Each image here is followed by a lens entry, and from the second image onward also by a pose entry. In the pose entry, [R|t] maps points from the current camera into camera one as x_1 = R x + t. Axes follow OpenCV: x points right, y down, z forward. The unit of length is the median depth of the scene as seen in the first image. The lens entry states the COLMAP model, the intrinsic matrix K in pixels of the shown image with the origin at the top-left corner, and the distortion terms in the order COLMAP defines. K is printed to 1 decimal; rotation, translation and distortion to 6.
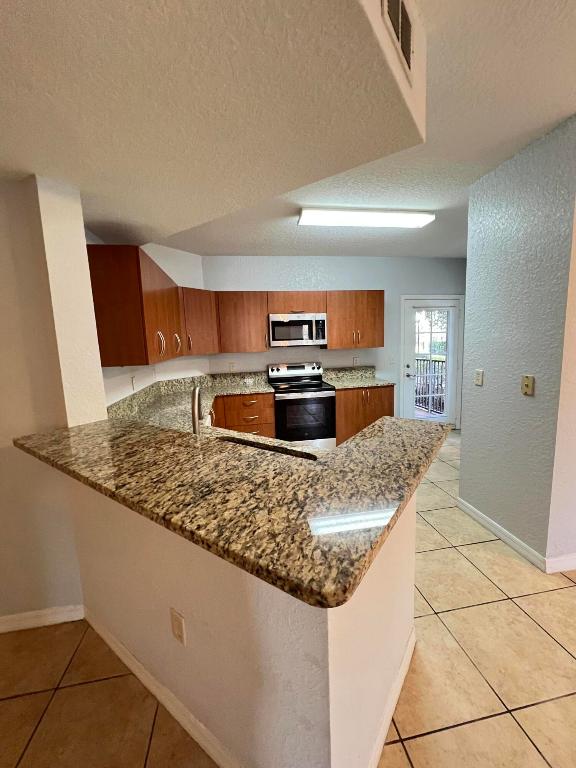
lens RADIAL K [[312.4, 0, 288.1], [0, 312.4, 385.5], [0, 0, 1]] dist [-0.002051, -0.000394]
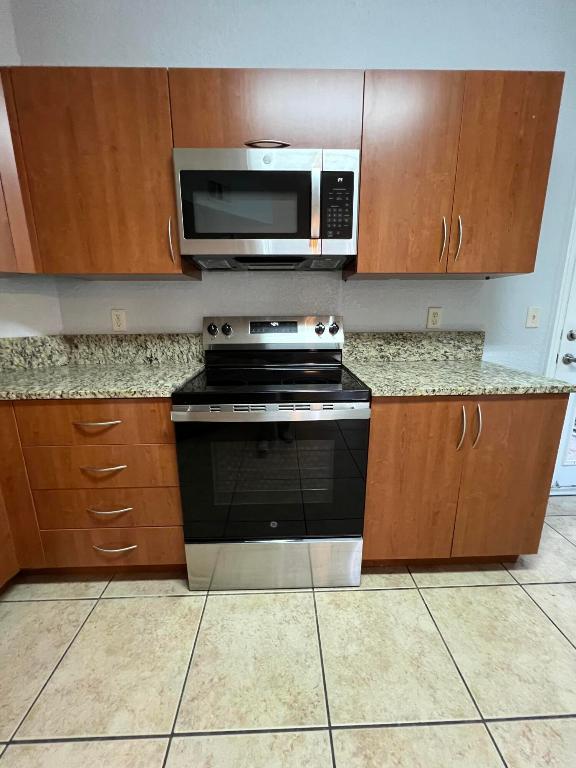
lens RADIAL K [[312.4, 0, 289.7], [0, 312.4, 381.6], [0, 0, 1]] dist [-0.002051, -0.000394]
pose [[0.989370, 0.058924, -0.132944, 0.105146], [-0.047744, 0.995170, 0.085778, -0.024999], [0.137356, -0.078519, 0.987405, 0.649261]]
